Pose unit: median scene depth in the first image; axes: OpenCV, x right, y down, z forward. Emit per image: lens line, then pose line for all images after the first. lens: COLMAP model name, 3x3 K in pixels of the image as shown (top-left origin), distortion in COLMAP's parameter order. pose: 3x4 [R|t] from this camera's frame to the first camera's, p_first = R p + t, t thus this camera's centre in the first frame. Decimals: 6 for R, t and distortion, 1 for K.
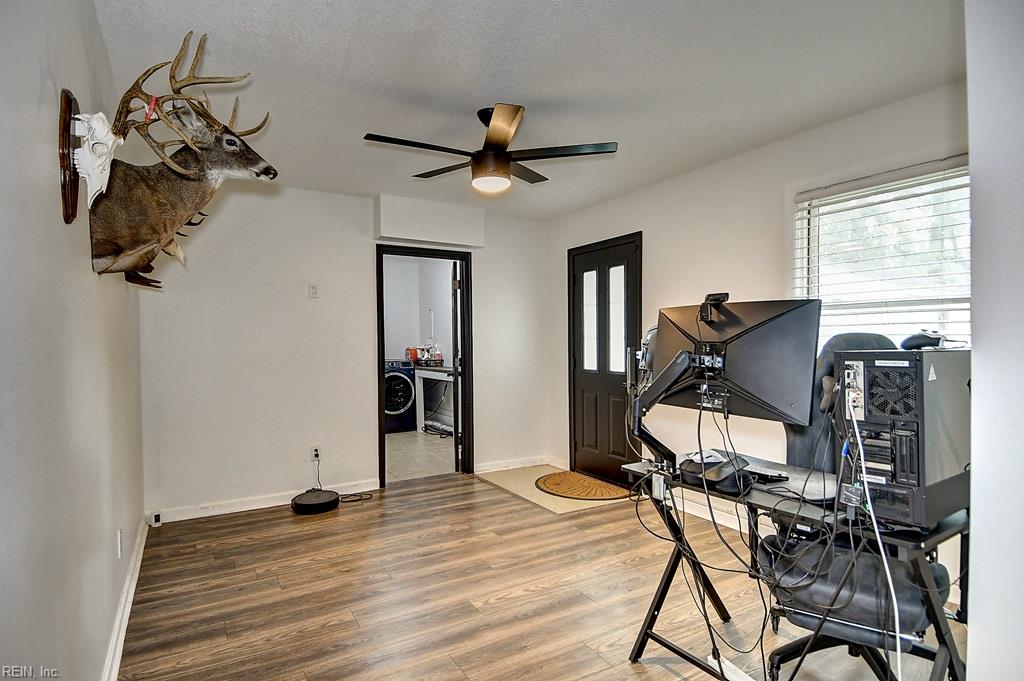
lens RADIAL K [[545.2, 0, 510.8], [0, 545.2, 341.1], [0, 0, 1]] dist [0.015413, -0.012551]
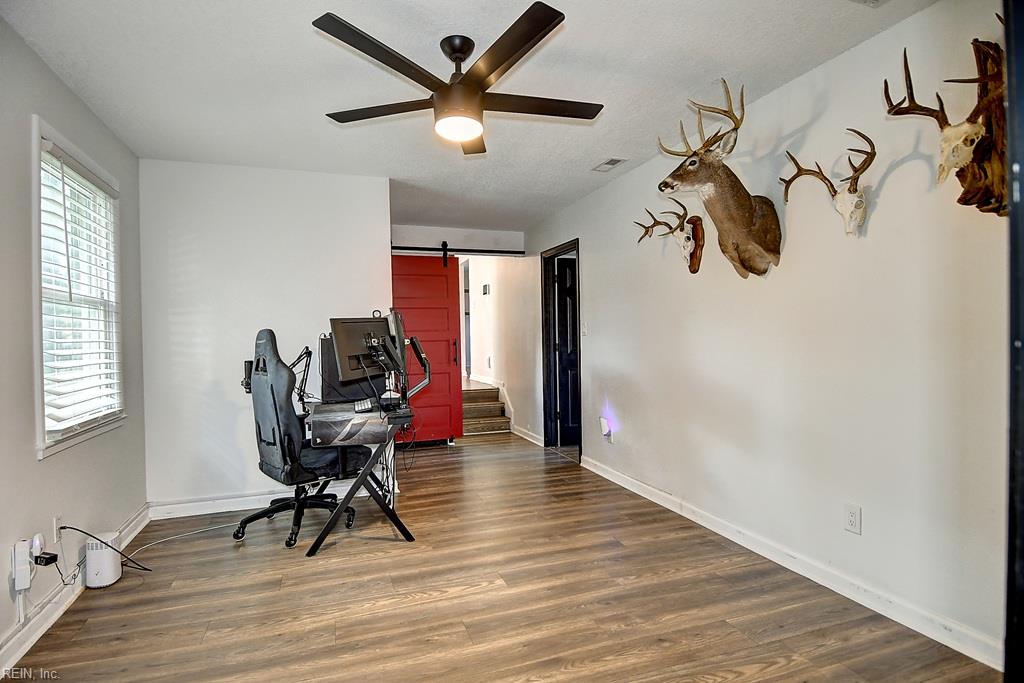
lens RADIAL K [[545.2, 0, 511.2], [0, 545.2, 339.7], [0, 0, 1]] dist [0.015413, -0.012551]
pose [[-0.979559, 0.026597, 0.199391, -0.278735], [0.027499, 0.999620, 0.001759, 0.022284], [-0.199269, 0.007206, -0.979918, 1.864215]]
